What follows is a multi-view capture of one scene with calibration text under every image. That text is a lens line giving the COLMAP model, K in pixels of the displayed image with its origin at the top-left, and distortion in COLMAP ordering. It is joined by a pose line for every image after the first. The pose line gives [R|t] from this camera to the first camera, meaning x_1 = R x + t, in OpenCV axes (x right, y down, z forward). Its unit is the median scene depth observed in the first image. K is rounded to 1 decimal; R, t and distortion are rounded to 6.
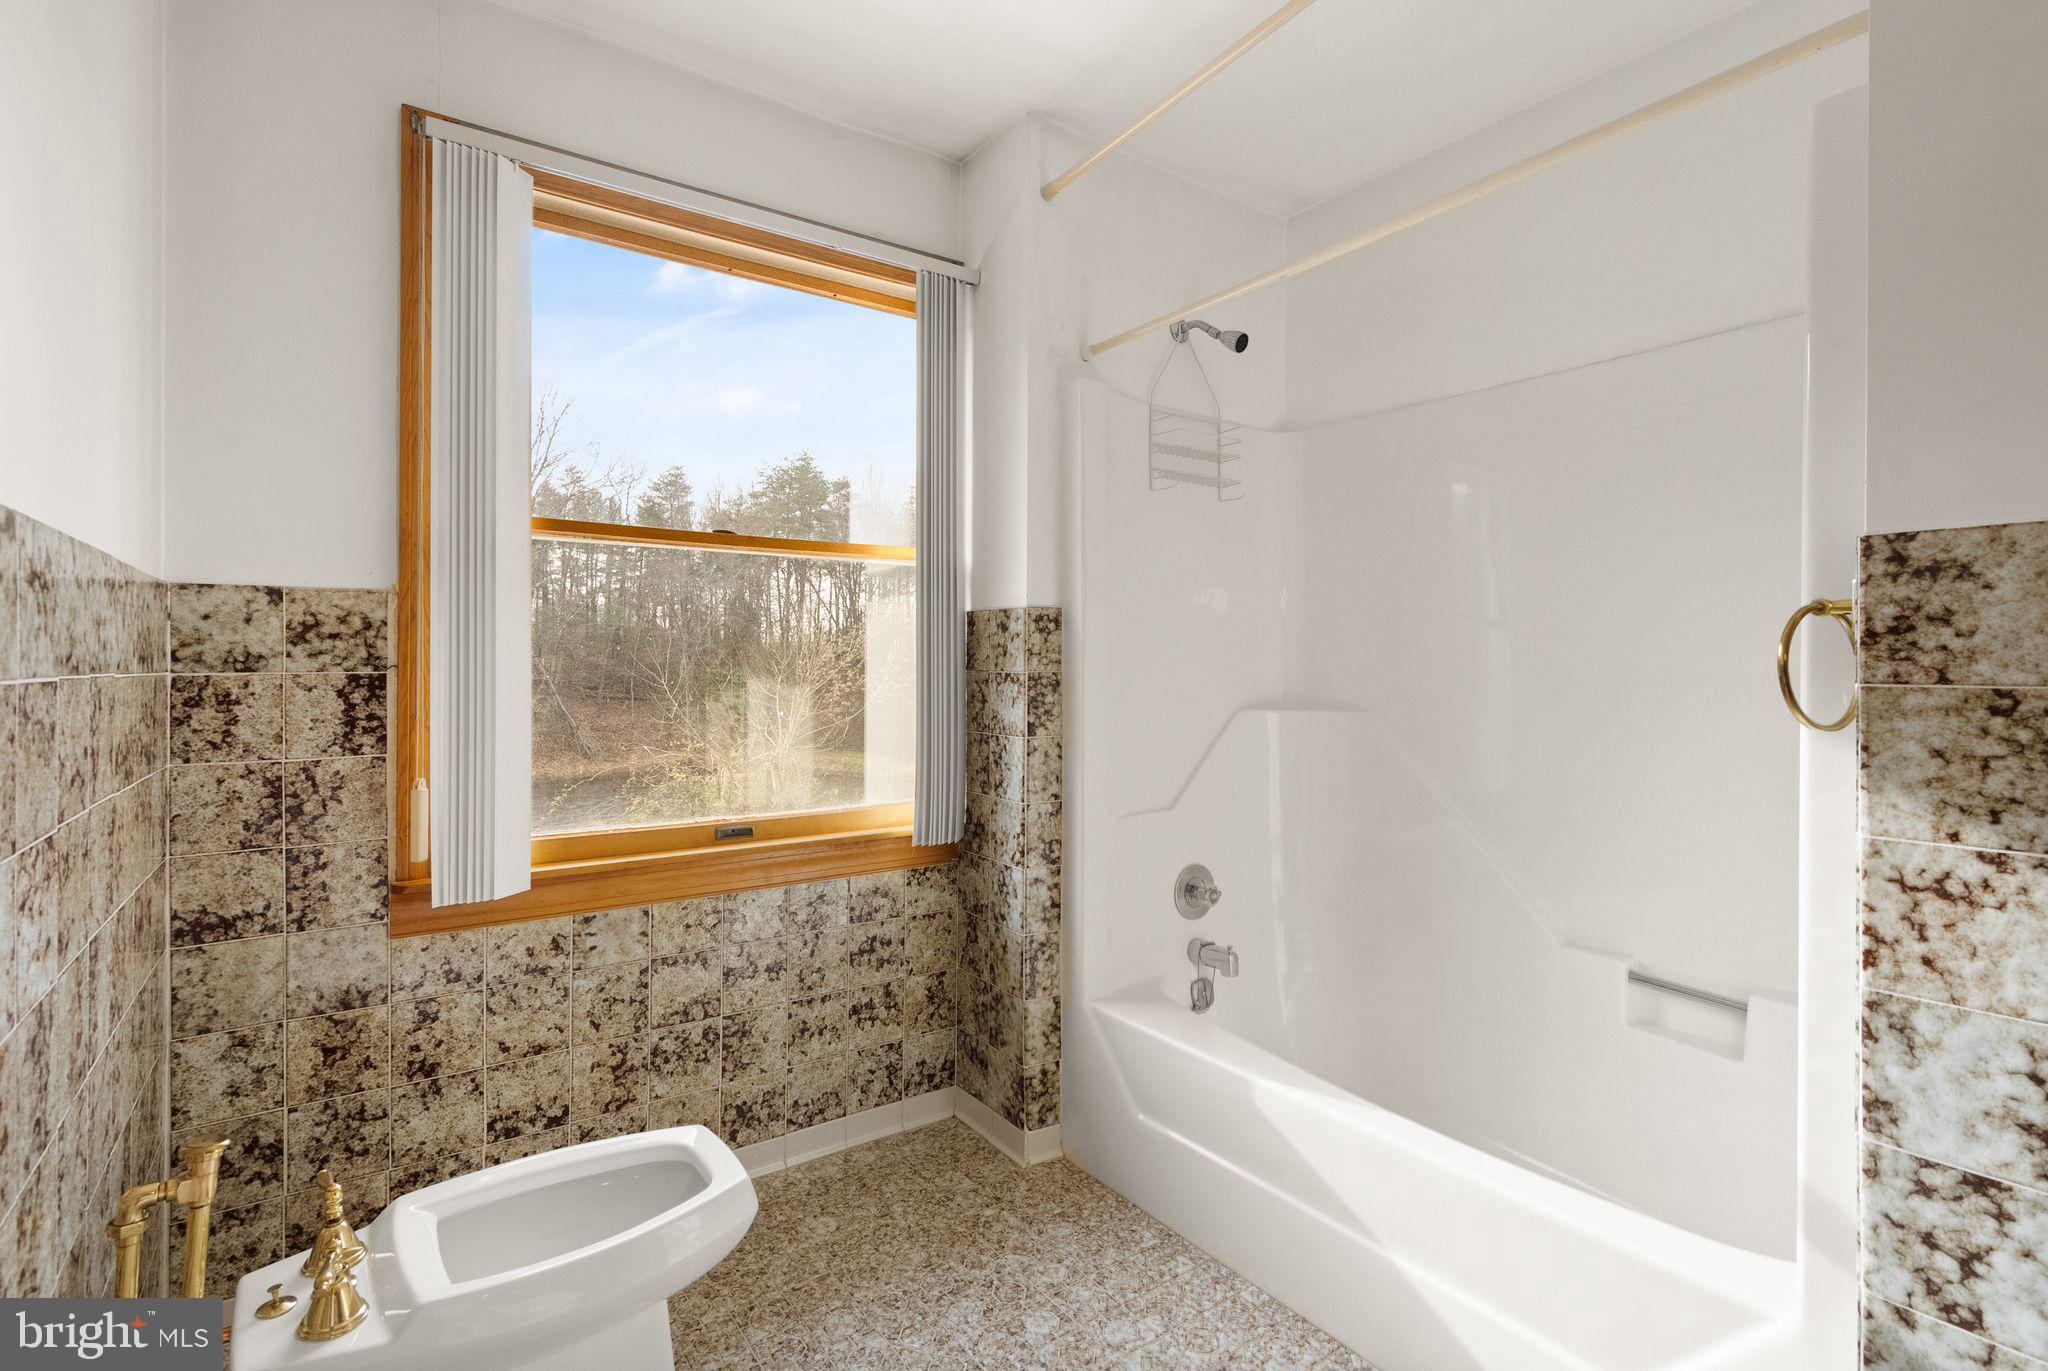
lens RADIAL K [[958.7, 0, 1024.3], [0, 958.7, 668.5], [0, 0, 1]] dist [-0.002199, 0.001444]
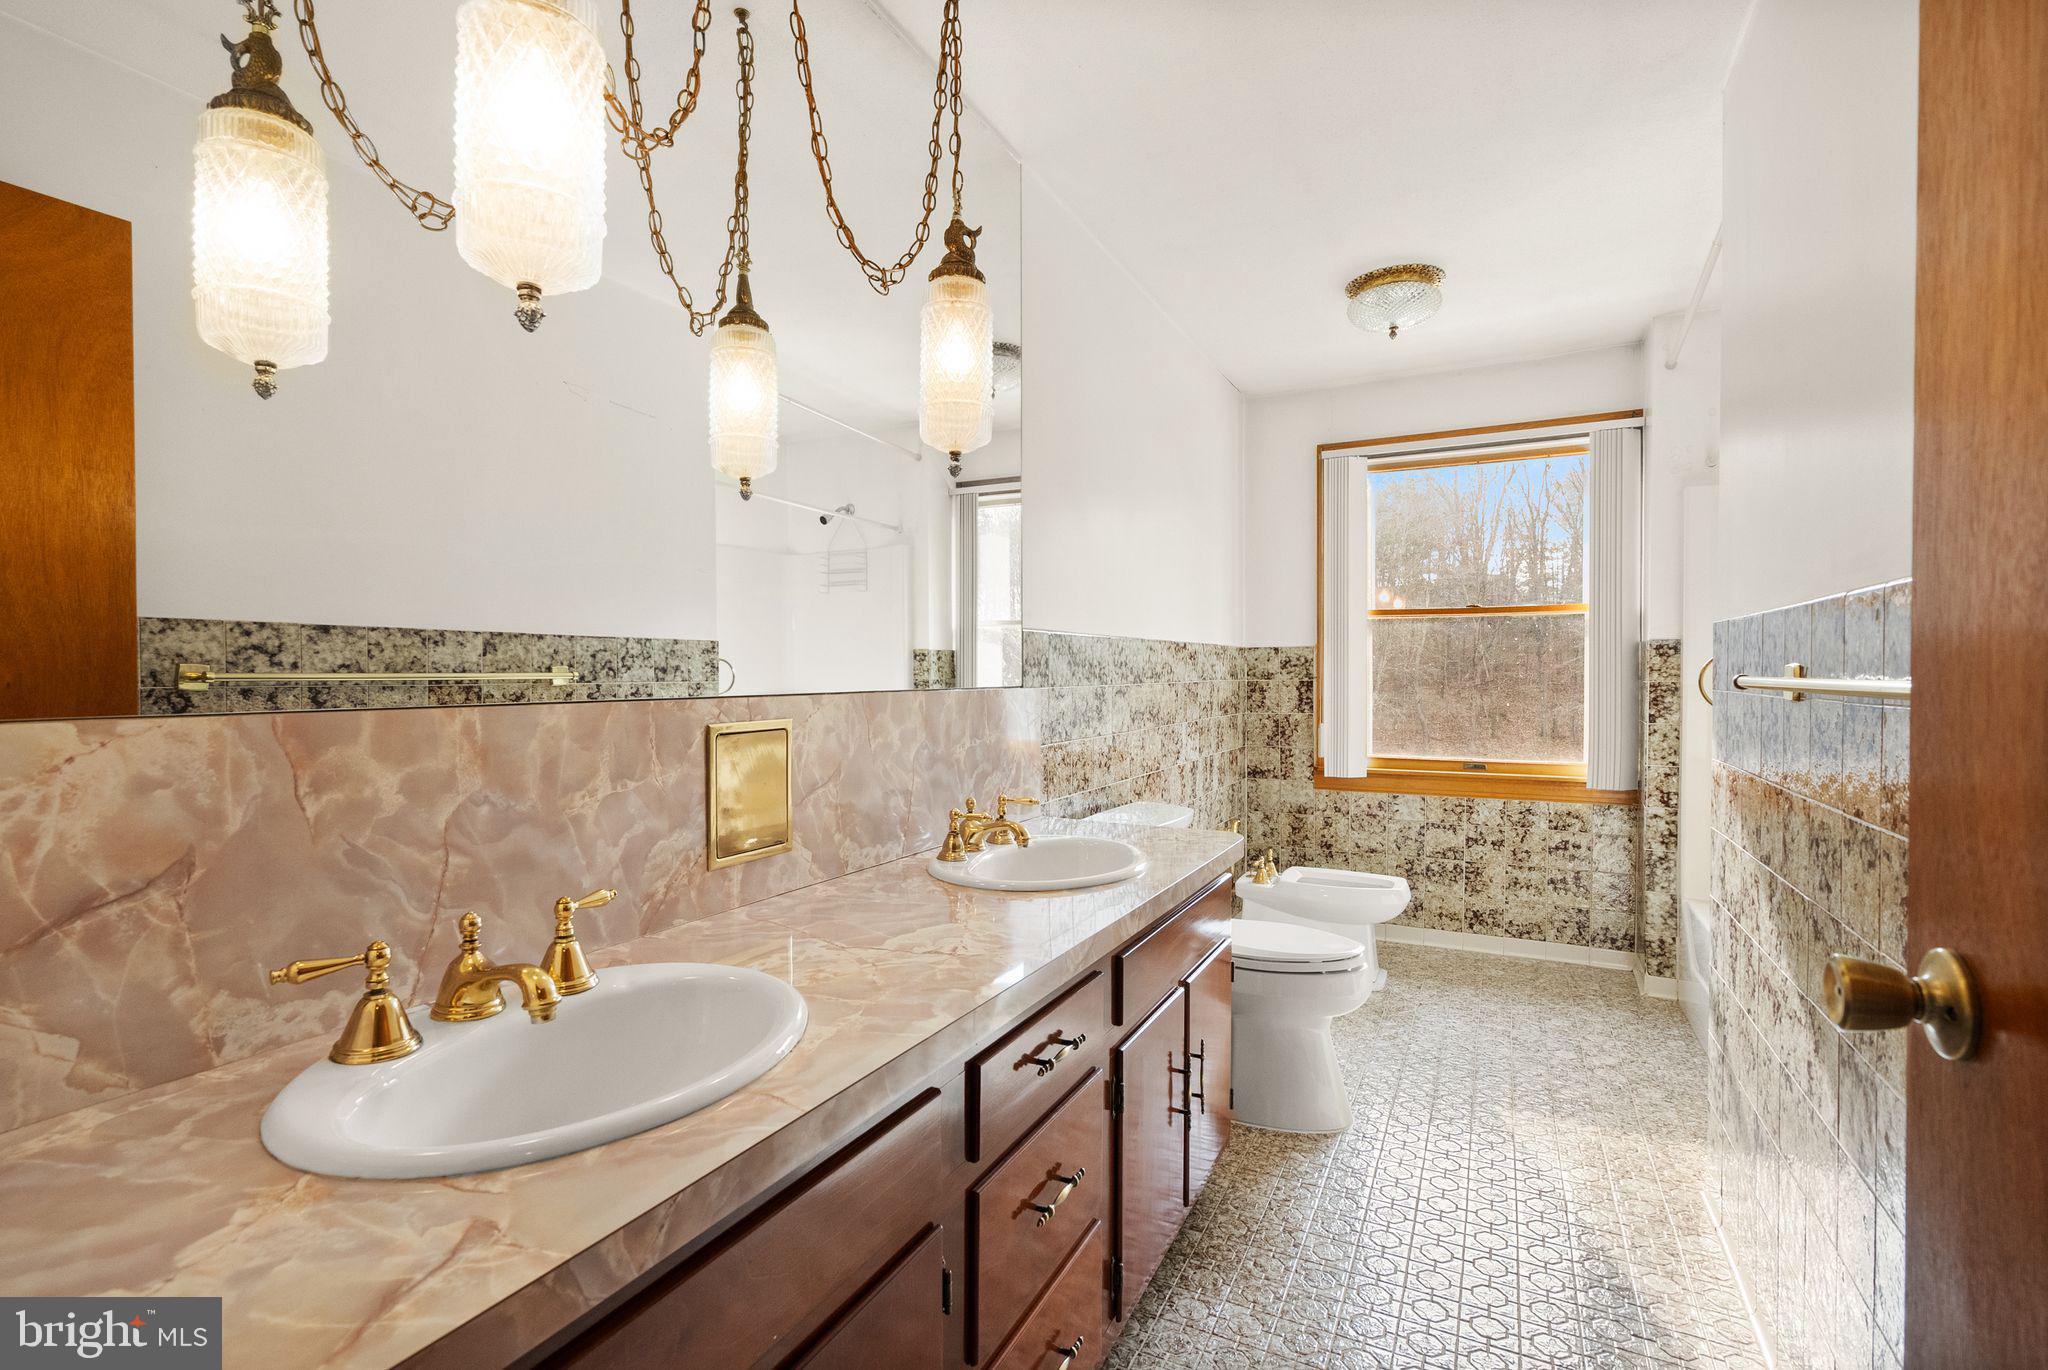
lens RADIAL K [[958.7, 0, 1024.3], [0, 958.7, 668.0], [0, 0, 1]] dist [-0.002199, 0.001444]
pose [[0.471183, -0.003314, -0.882029, 0.978132], [0.003099, 0.999993, -0.002101, -0.020159], [0.882030, -0.001743, 0.471190, -0.686846]]
